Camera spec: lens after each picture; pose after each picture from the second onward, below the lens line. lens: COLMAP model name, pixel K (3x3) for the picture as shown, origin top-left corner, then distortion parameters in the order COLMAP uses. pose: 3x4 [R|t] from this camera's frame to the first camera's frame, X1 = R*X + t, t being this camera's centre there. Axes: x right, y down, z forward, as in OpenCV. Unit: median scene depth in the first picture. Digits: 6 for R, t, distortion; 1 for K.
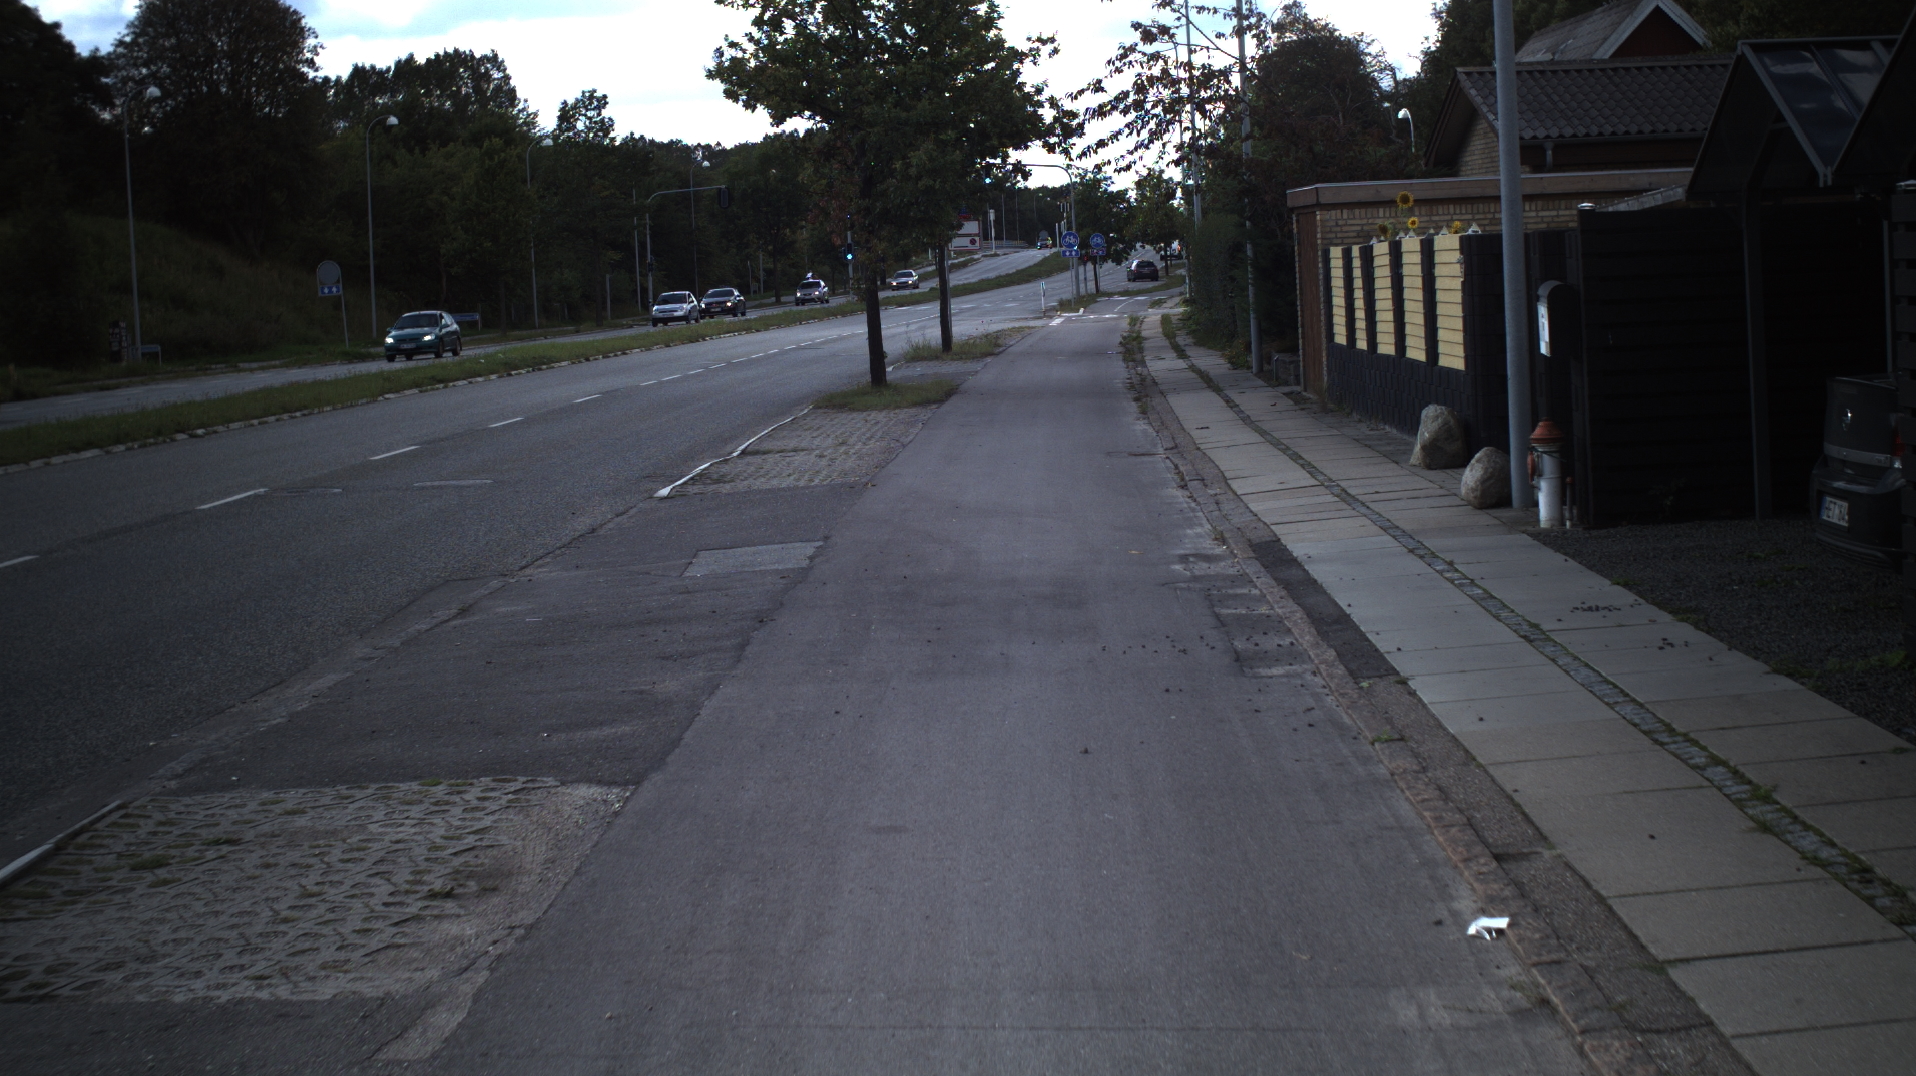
lens RADIAL K [[3399.6, 0, 958.0], [0, 3399.6, 538.0], [0, 0, 1]] dist [-0.225900, 0.186890]
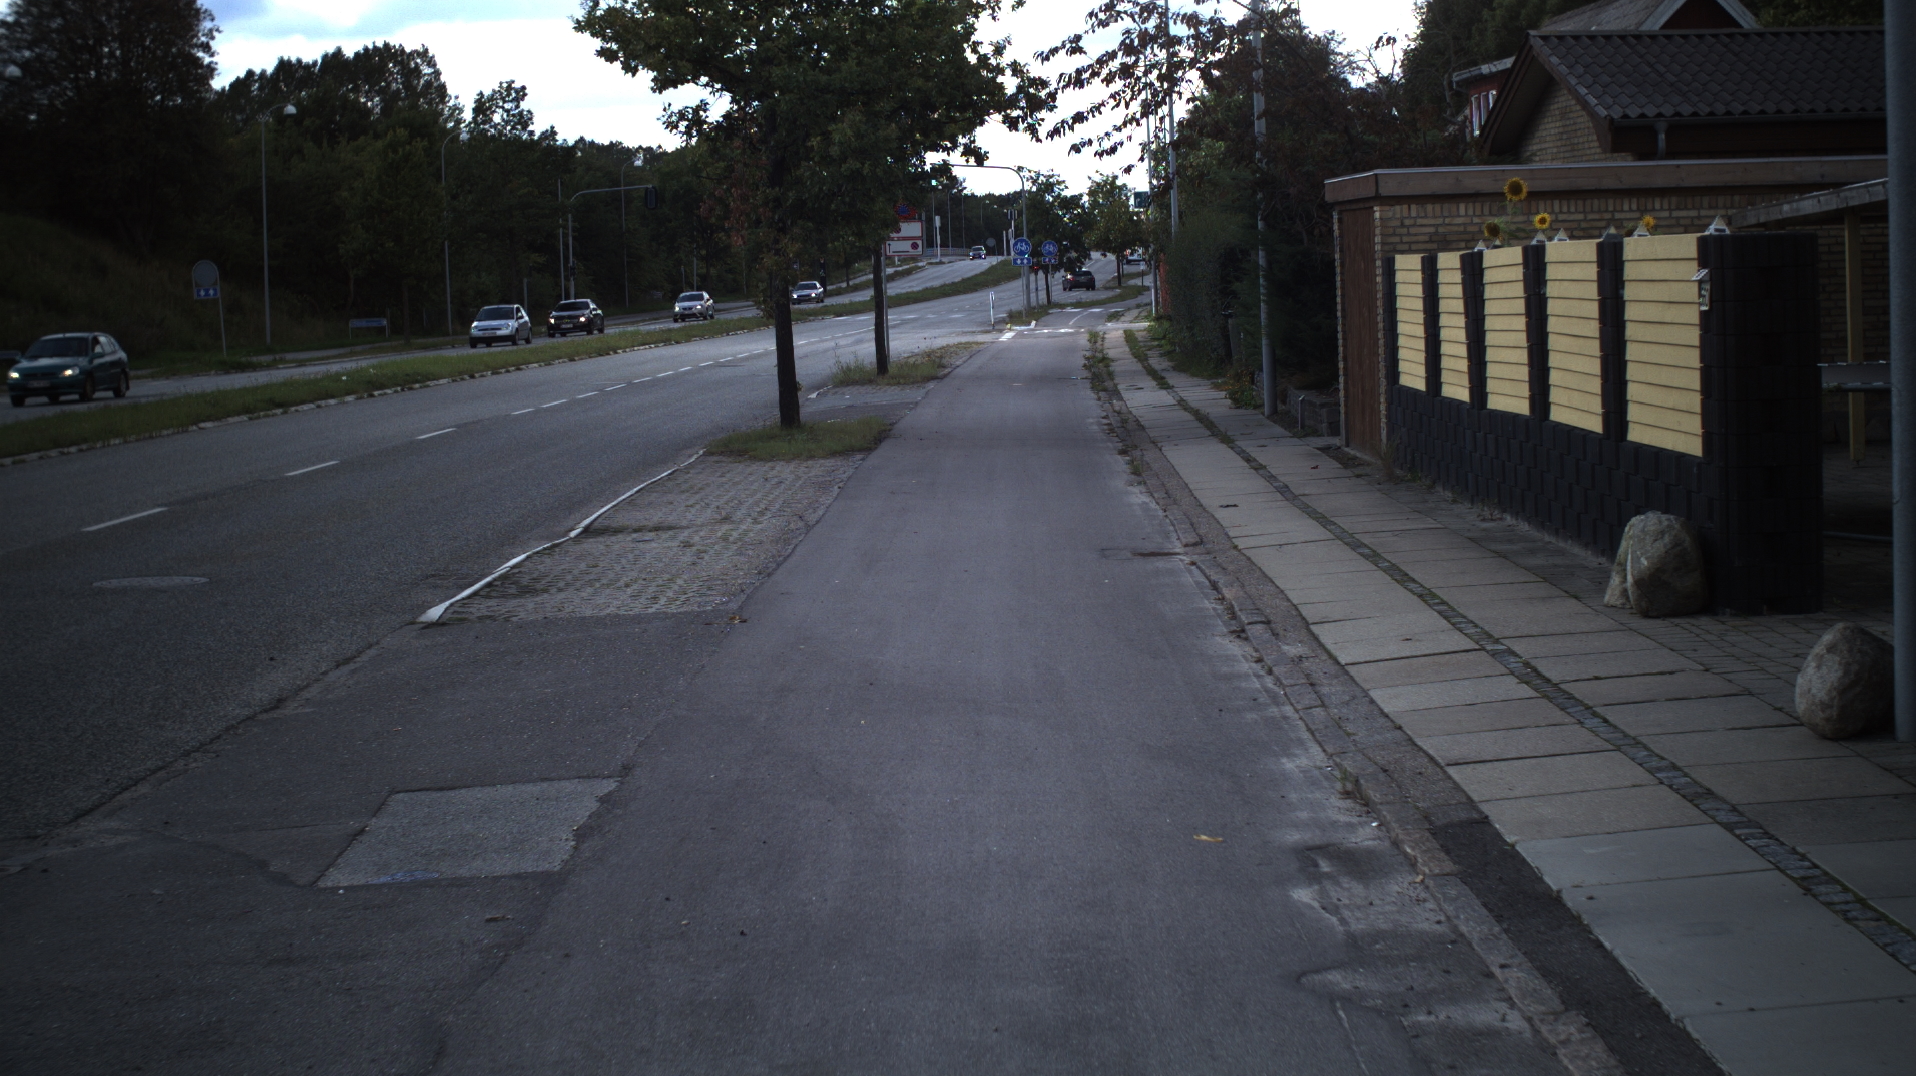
lens RADIAL K [[3399.6, 0, 958.0], [0, 3399.6, 538.0], [0, 0, 1]] dist [-0.225900, 0.186890]
pose [[0.999799, 0.010687, 0.016963, 0.002240], [-0.010648, 0.999941, -0.002368, -0.016223], [-0.016987, 0.002187, 0.999853, 0.199713]]
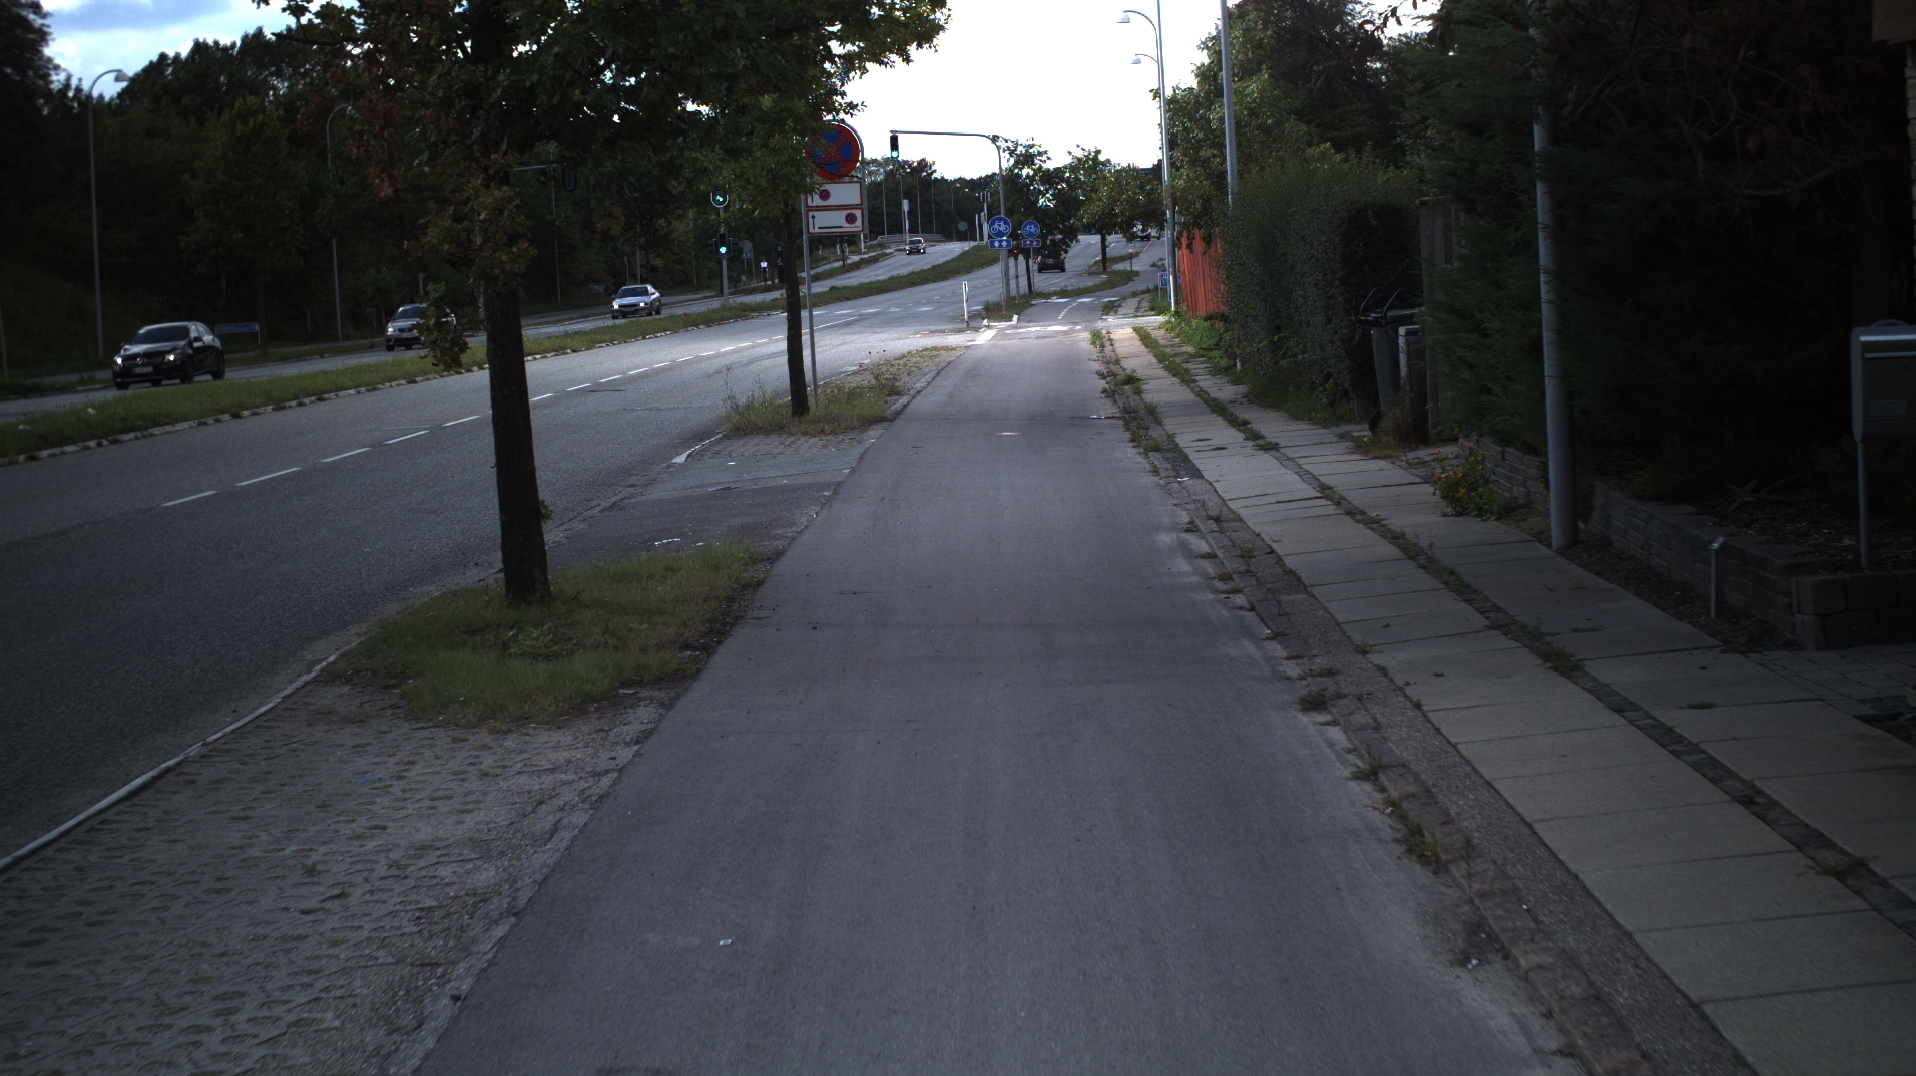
lens RADIAL K [[3399.6, 0, 958.0], [0, 3399.6, 538.0], [0, 0, 1]] dist [-0.225900, 0.186890]
pose [[0.999700, -0.004927, 0.023972, 0.012356], [0.004894, 0.999987, 0.001458, -0.047932], [-0.023979, -0.001340, 0.999712, 0.602543]]
